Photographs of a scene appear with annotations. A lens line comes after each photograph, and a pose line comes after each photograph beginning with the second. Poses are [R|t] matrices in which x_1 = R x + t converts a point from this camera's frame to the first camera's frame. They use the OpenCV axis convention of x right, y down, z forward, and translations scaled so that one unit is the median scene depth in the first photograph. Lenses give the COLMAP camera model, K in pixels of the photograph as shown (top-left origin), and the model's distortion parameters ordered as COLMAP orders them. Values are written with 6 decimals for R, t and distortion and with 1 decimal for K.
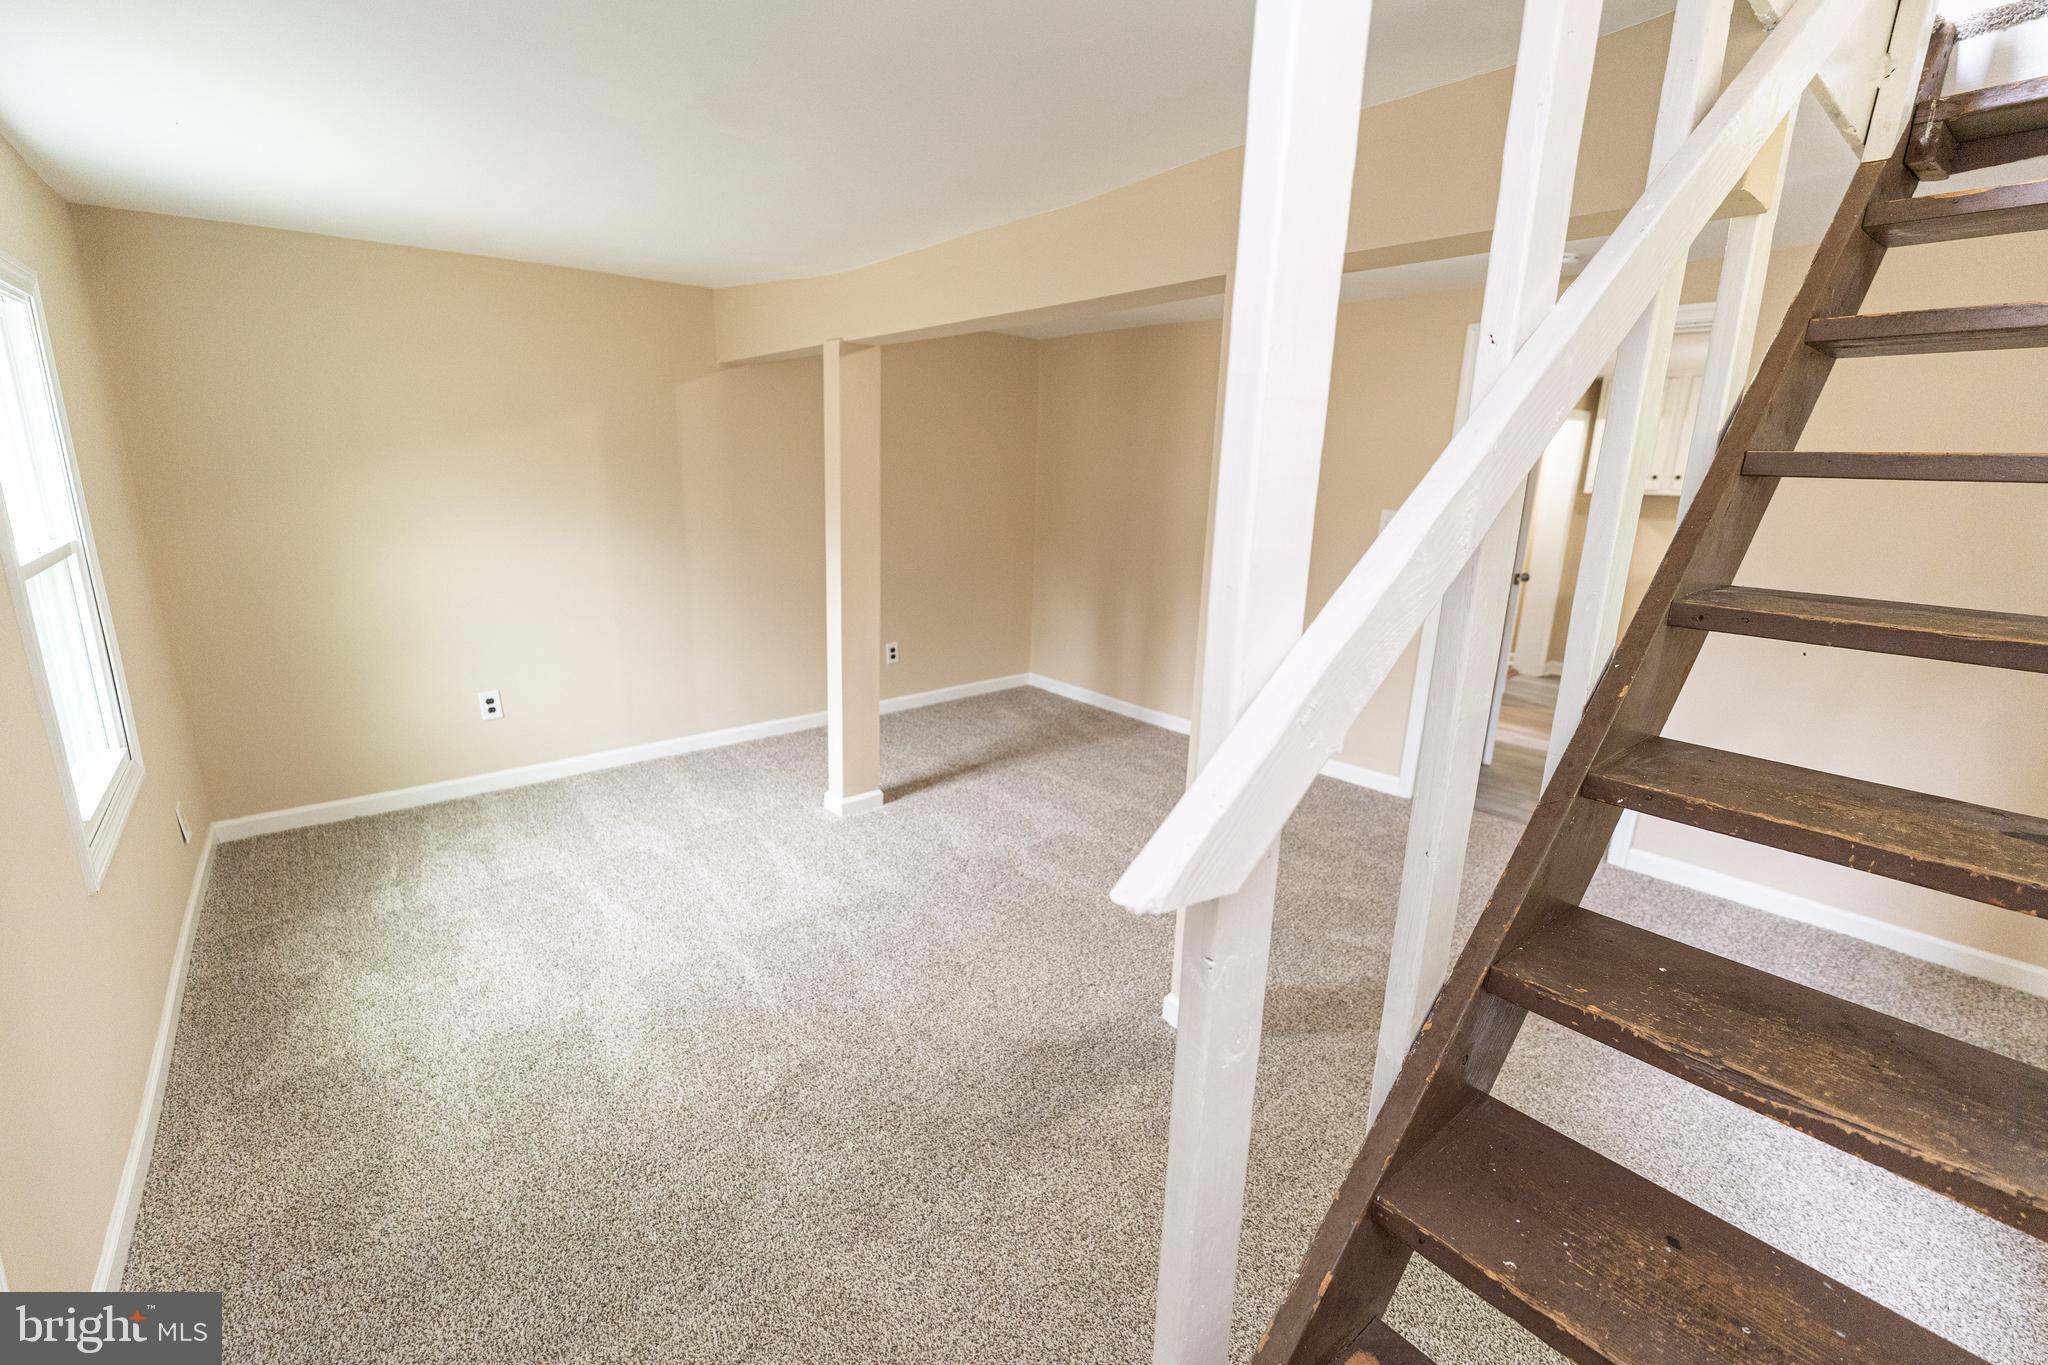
lens RADIAL K [[876.9, 0, 1021.8], [0, 876.9, 671.4], [0, 0, 1]] dist [-0.003951, -0.000321]
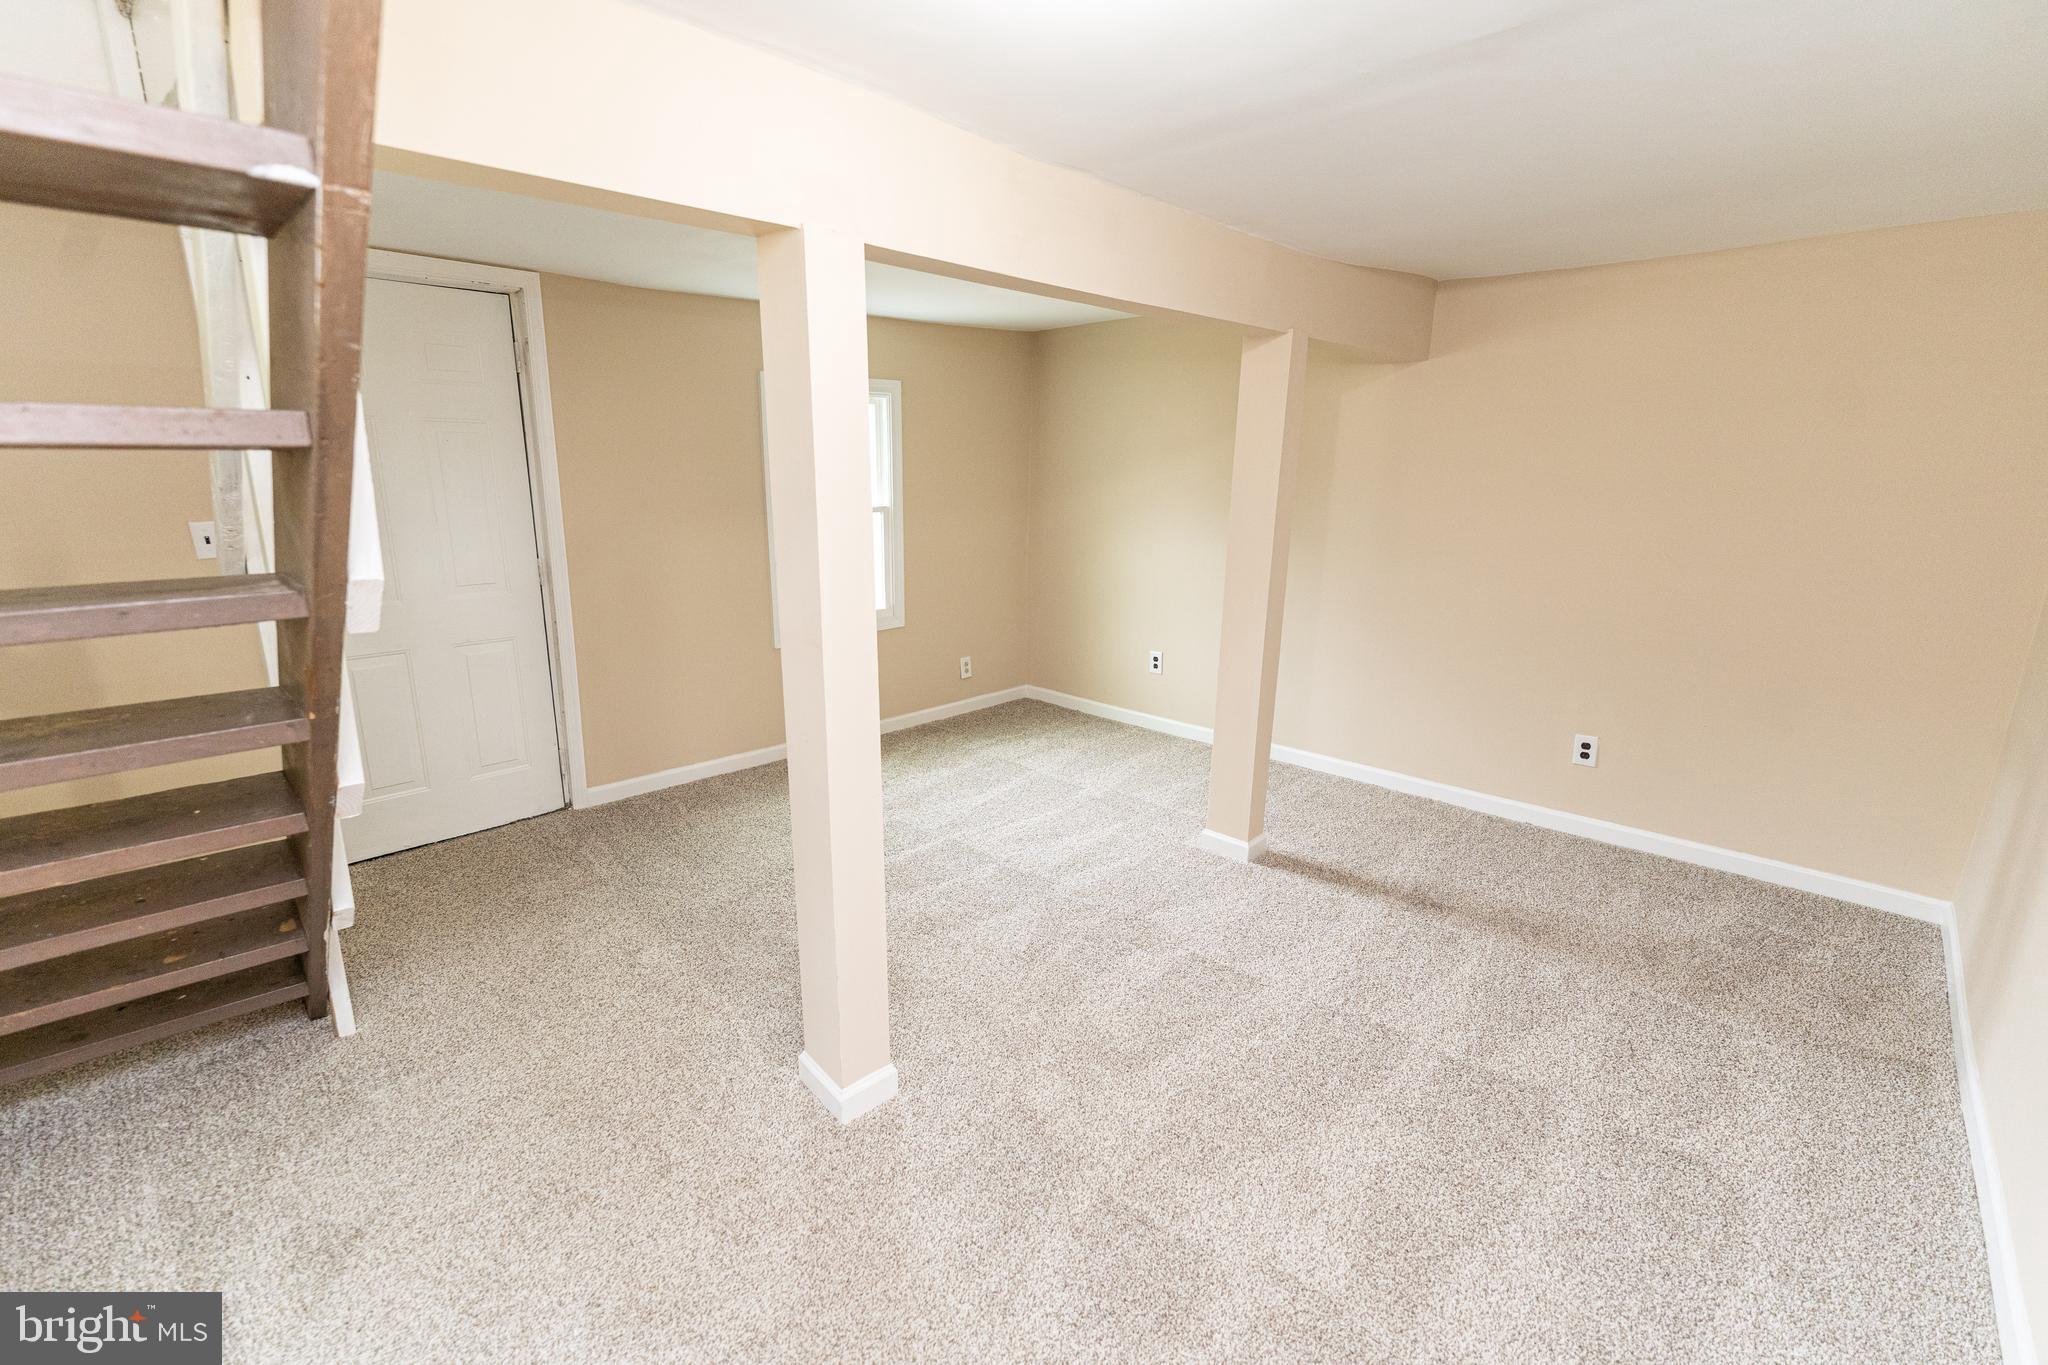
lens RADIAL K [[876.9, 0, 1022.1], [0, 876.9, 670.1], [0, 0, 1]] dist [-0.003951, -0.000321]
pose [[0.119932, 0.195869, -0.973269, 0.627730], [-0.257305, 0.952979, 0.160079, -0.107052], [0.958859, 0.231228, 0.164691, 0.632505]]
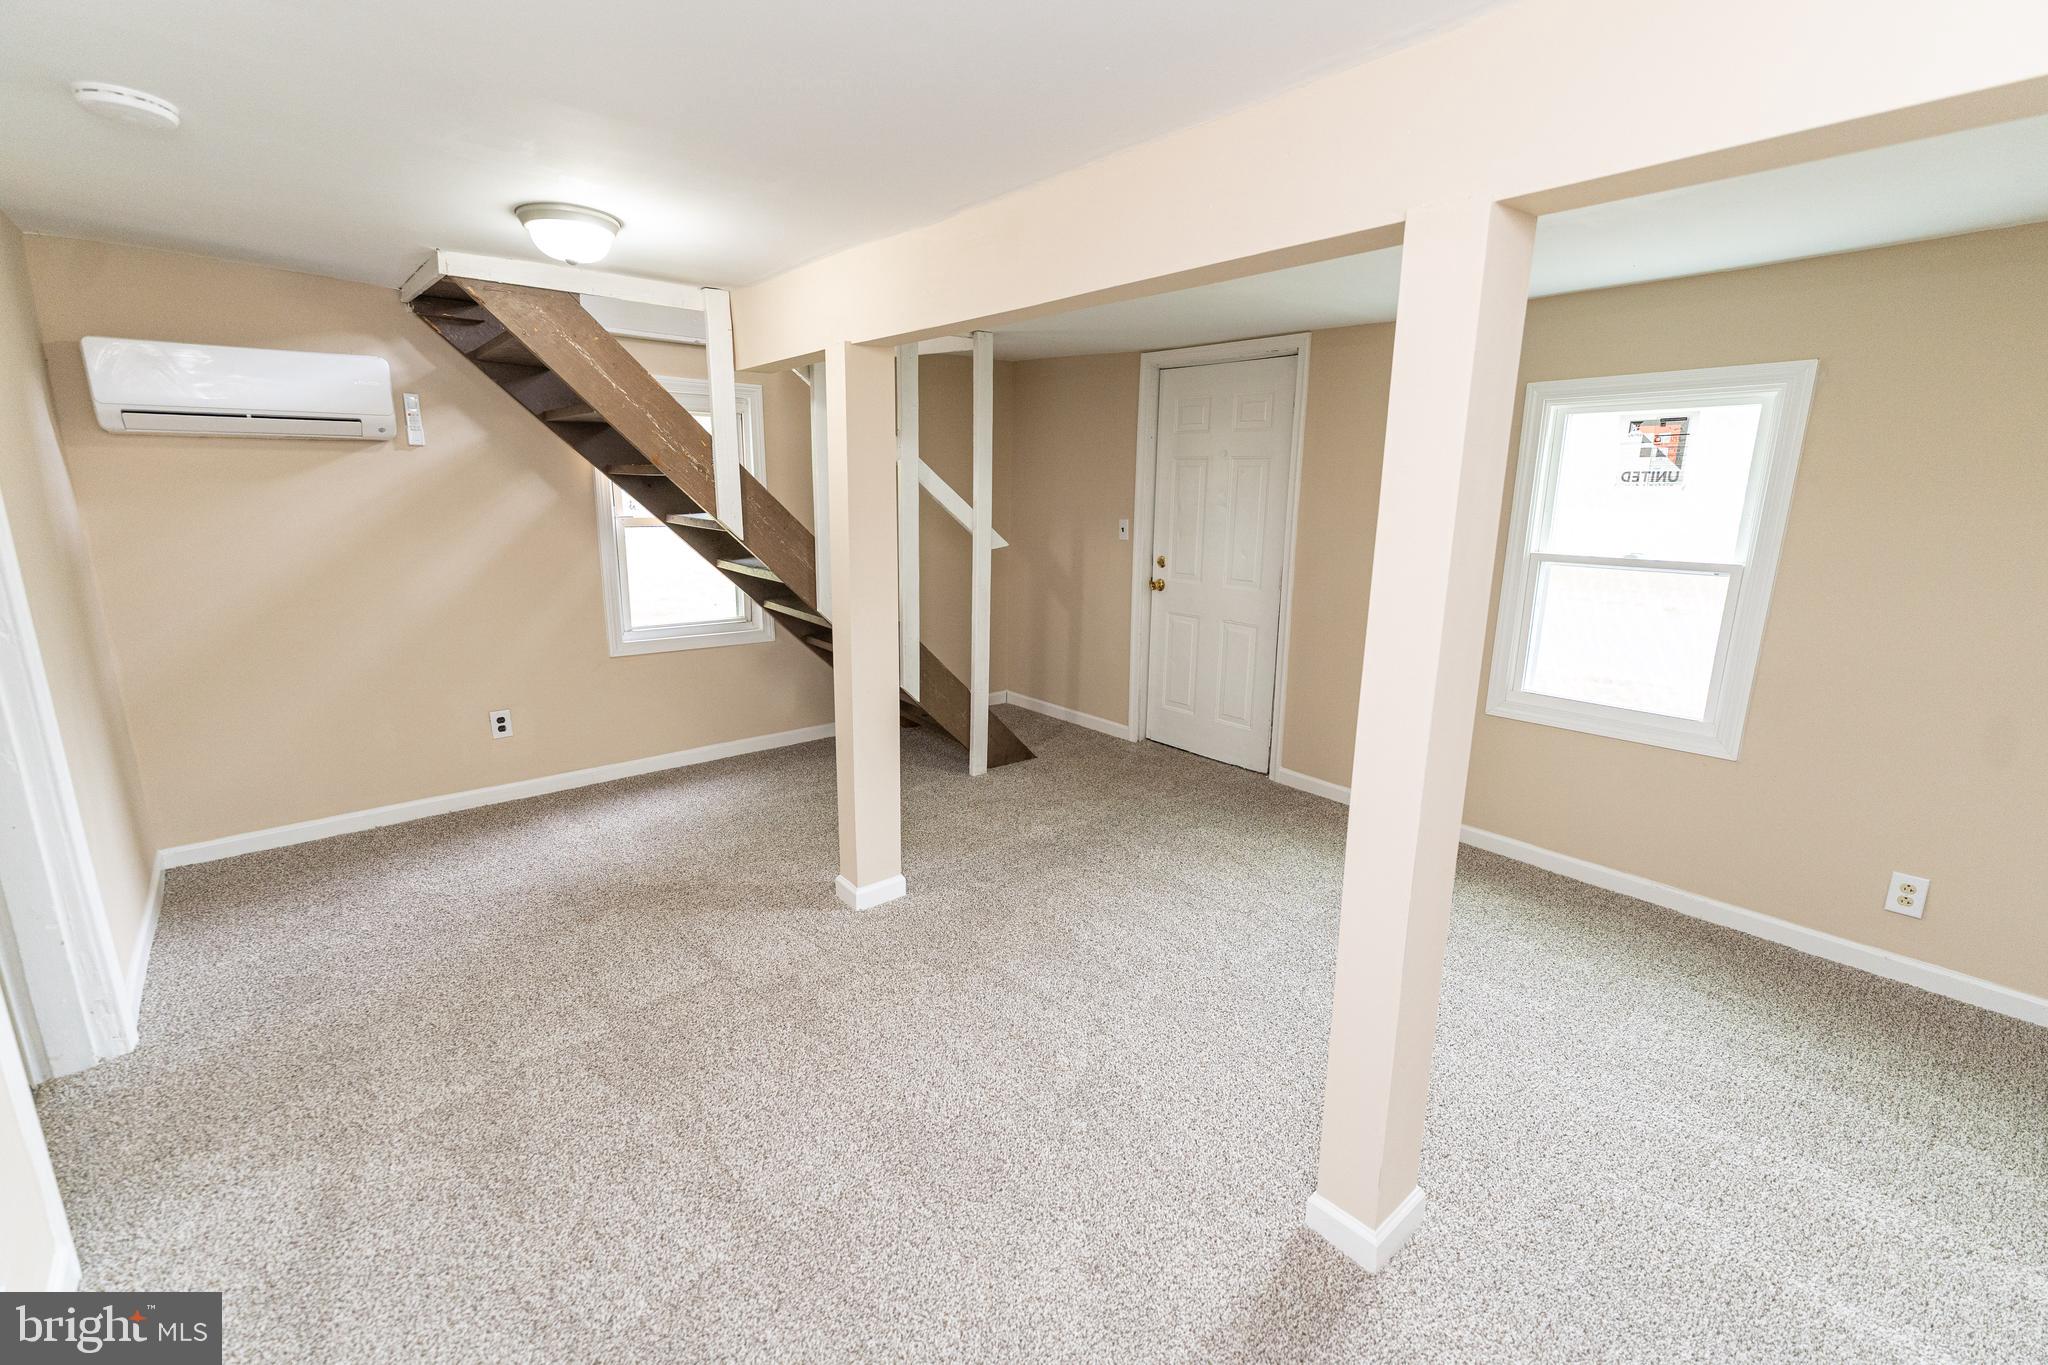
lens RADIAL K [[876.9, 0, 1029.0], [0, 876.9, 687.3], [0, 0, 1]] dist [-0.003951, -0.000321]
pose [[-0.998625, -0.048596, -0.019635, -0.004434], [-0.052161, 0.884729, 0.463177, -0.307382], [-0.005137, 0.463565, -0.886048, 1.333131]]
